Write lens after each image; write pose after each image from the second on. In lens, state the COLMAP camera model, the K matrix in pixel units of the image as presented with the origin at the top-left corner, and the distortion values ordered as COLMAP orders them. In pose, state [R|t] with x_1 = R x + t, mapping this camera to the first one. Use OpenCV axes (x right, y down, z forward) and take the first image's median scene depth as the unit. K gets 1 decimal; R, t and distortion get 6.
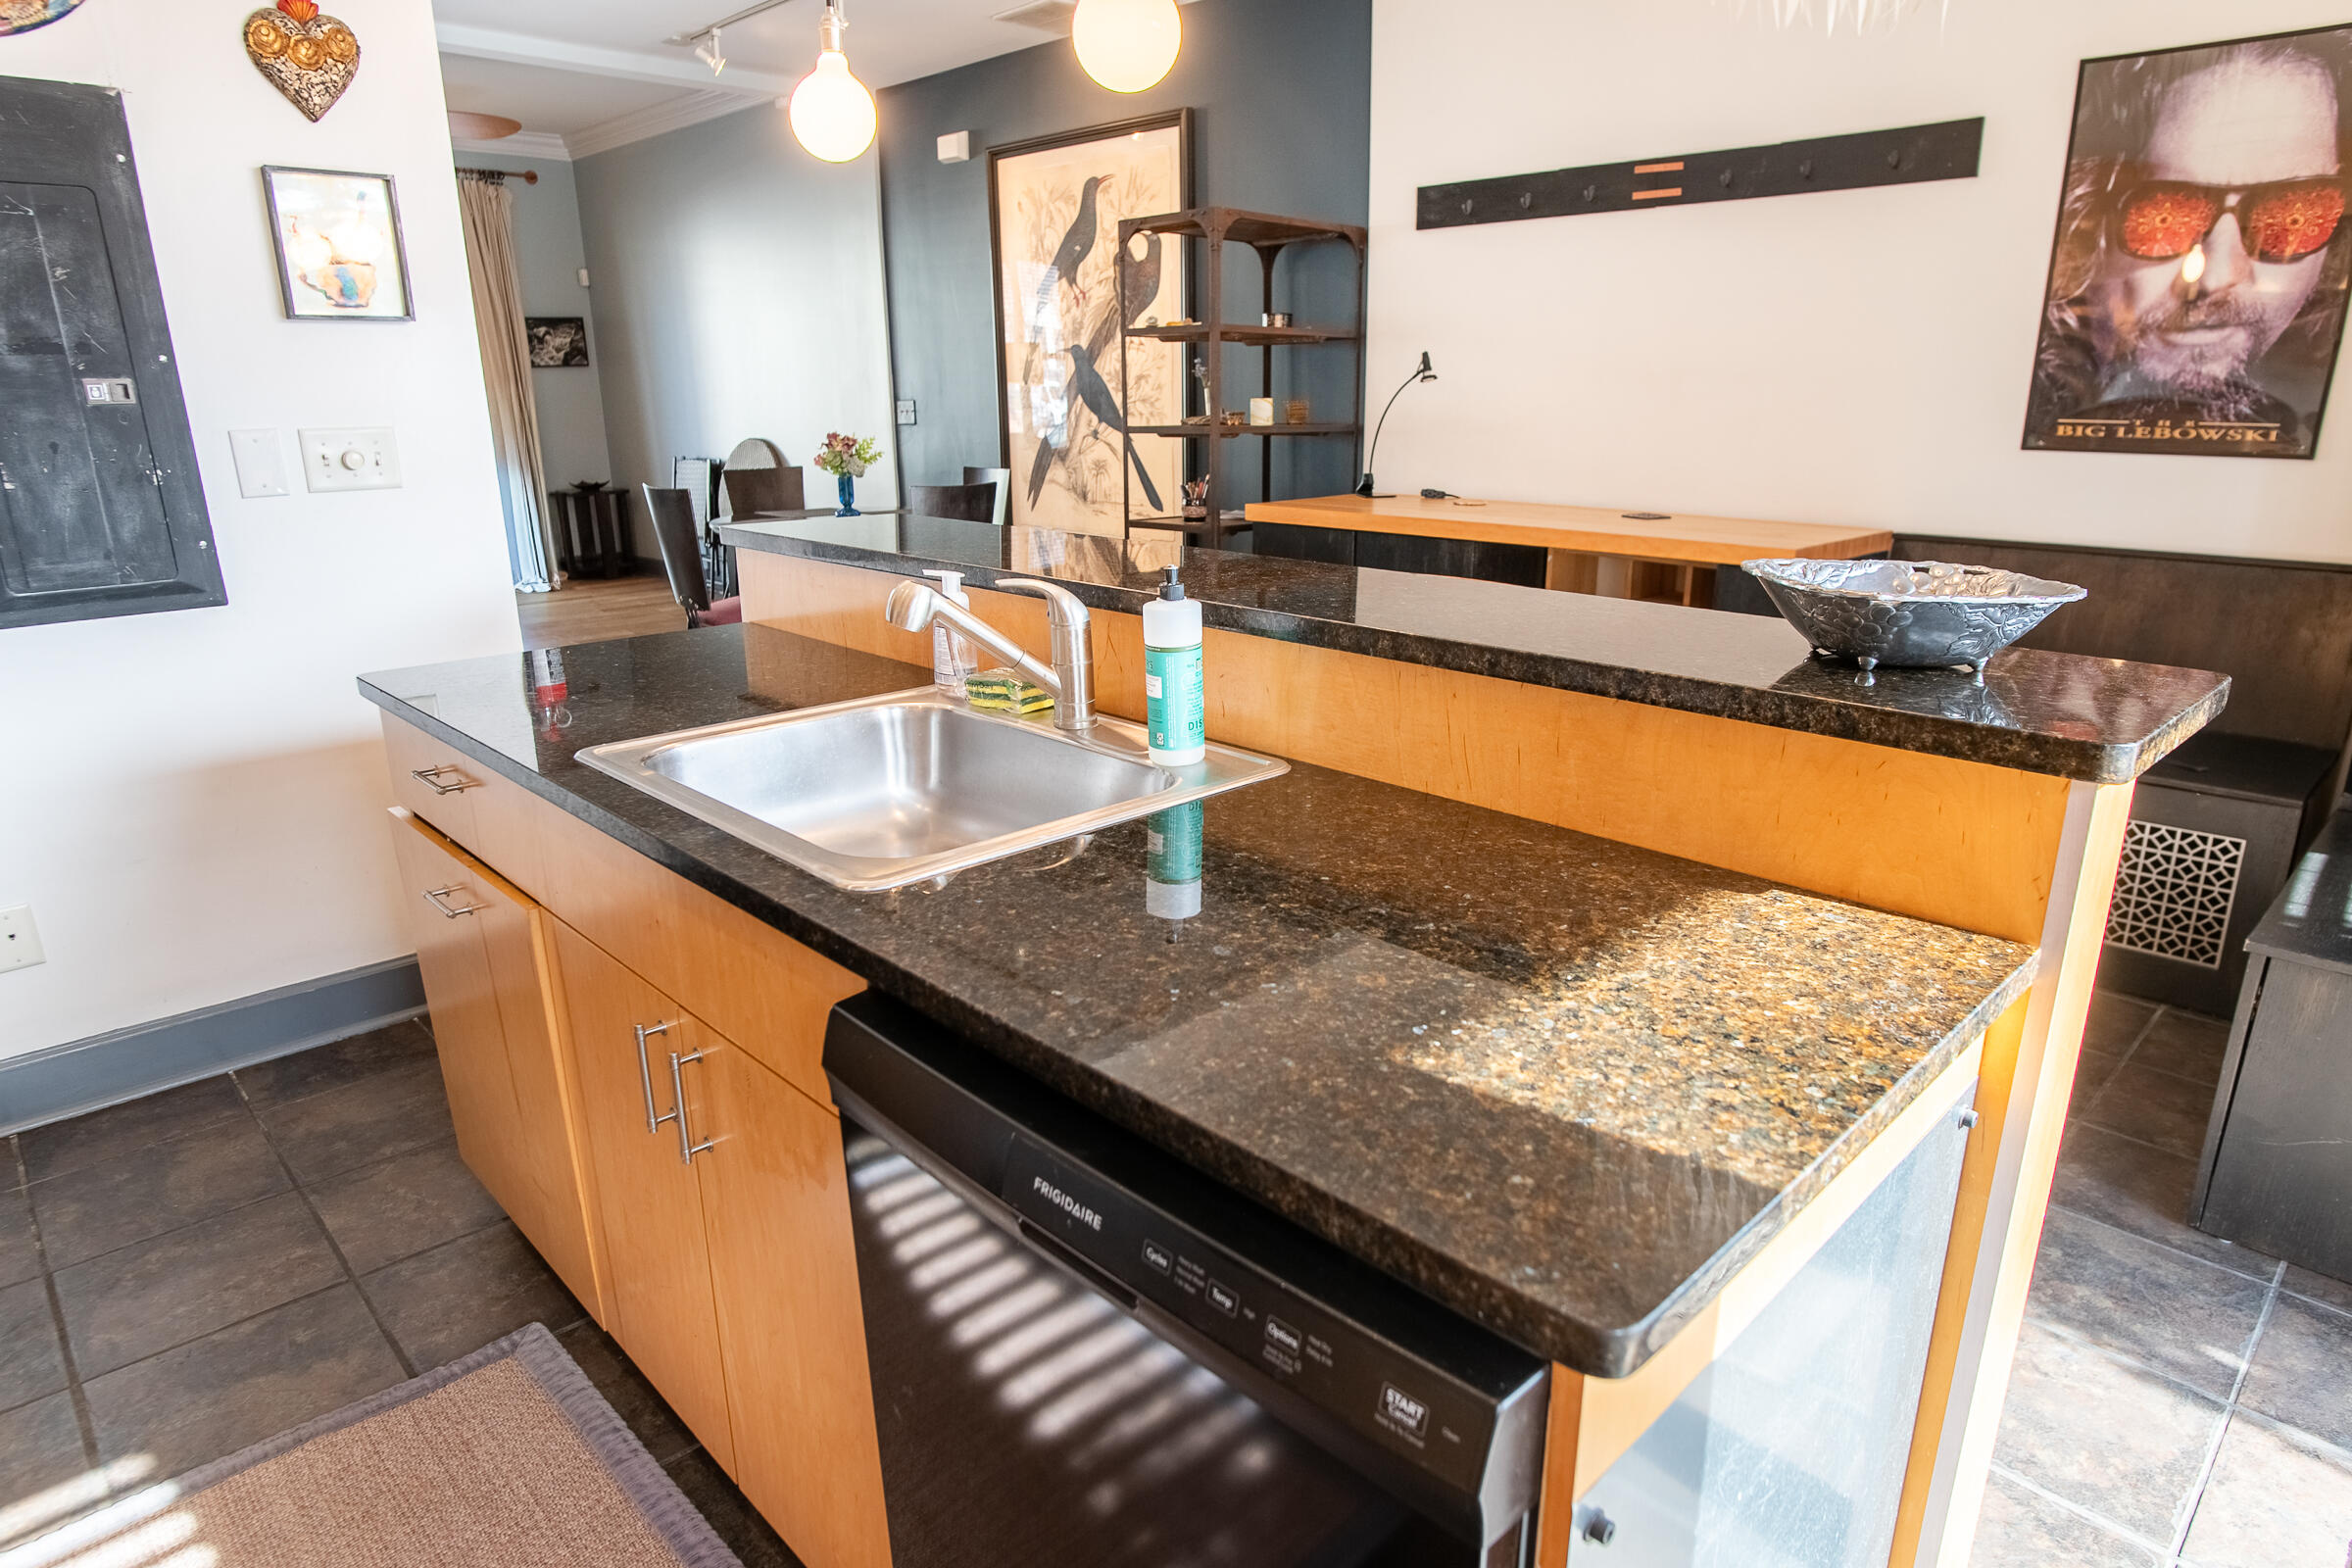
lens RADIAL K [[1408.2, 0, 1166.3], [0, 1408.2, 811.1], [0, 0, 1]] dist [-0.036956, 0.015096]
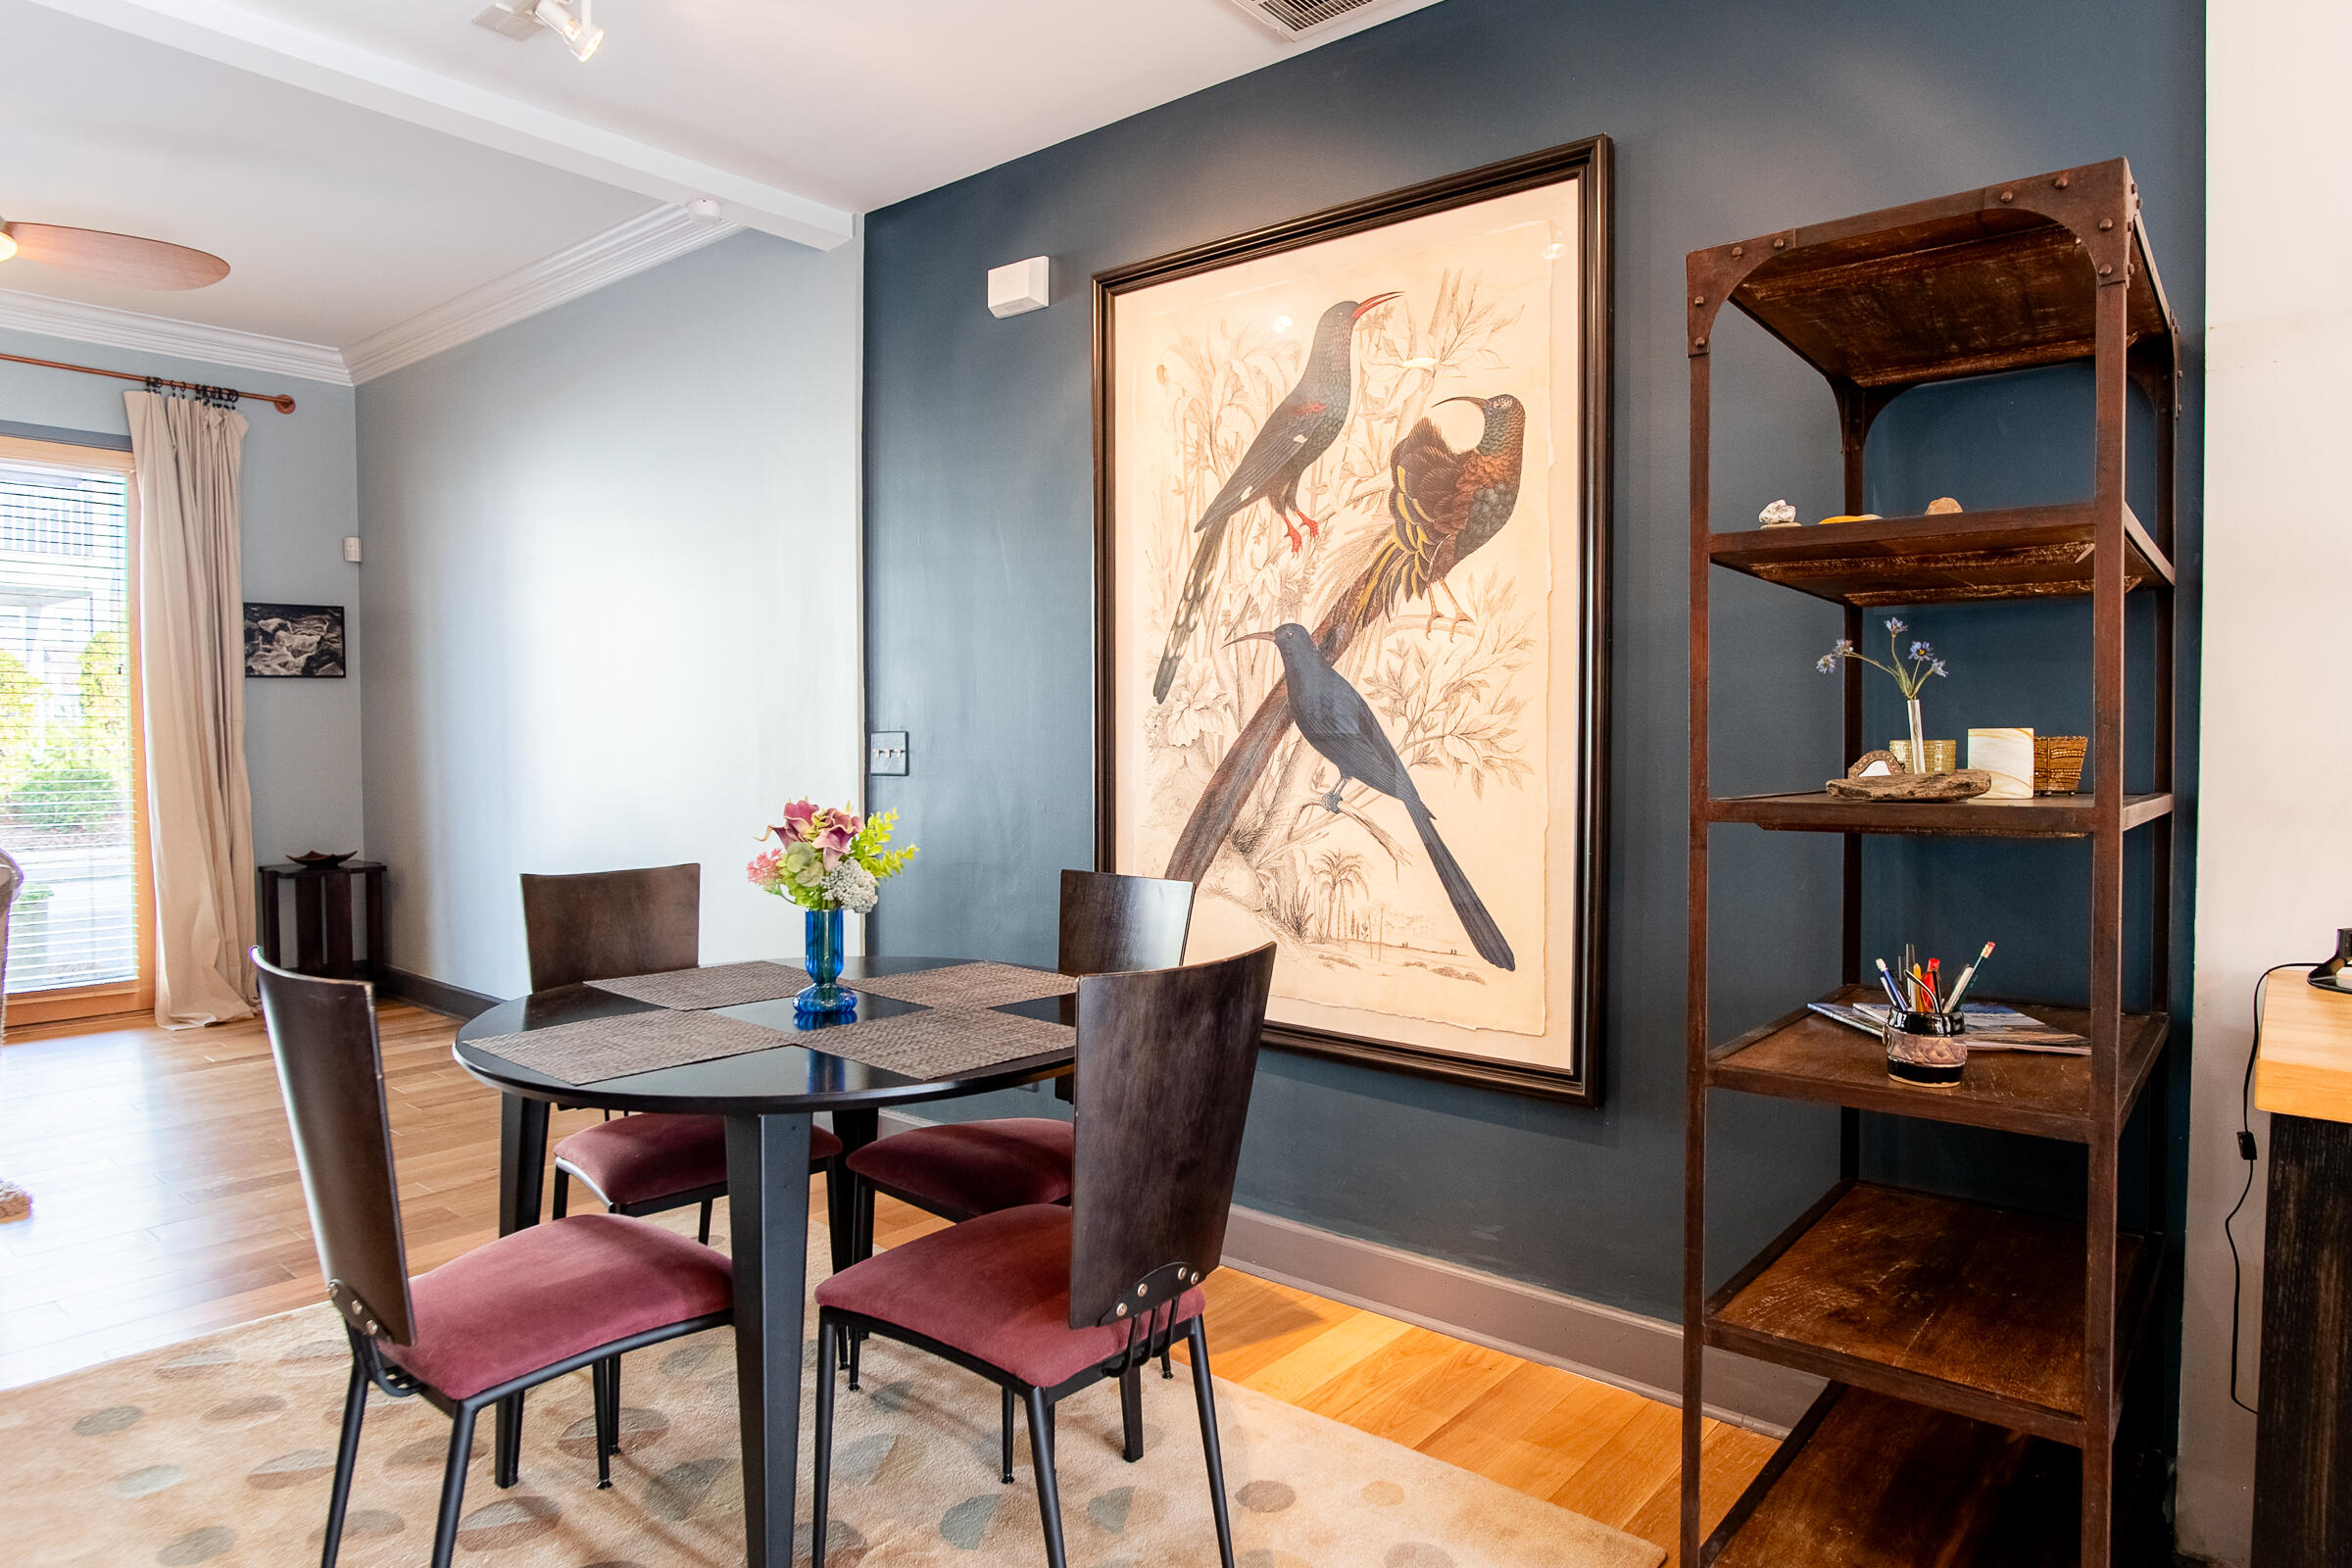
lens RADIAL K [[1408.2, 0, 1170.2], [0, 1408.2, 762.3], [0, 0, 1]] dist [-0.036956, 0.015096]
pose [[0.994029, 0.006539, 0.108917, -0.182408], [0.022892, 0.963488, -0.266772, -0.177169], [-0.106685, 0.267672, 0.957586, 0.621944]]
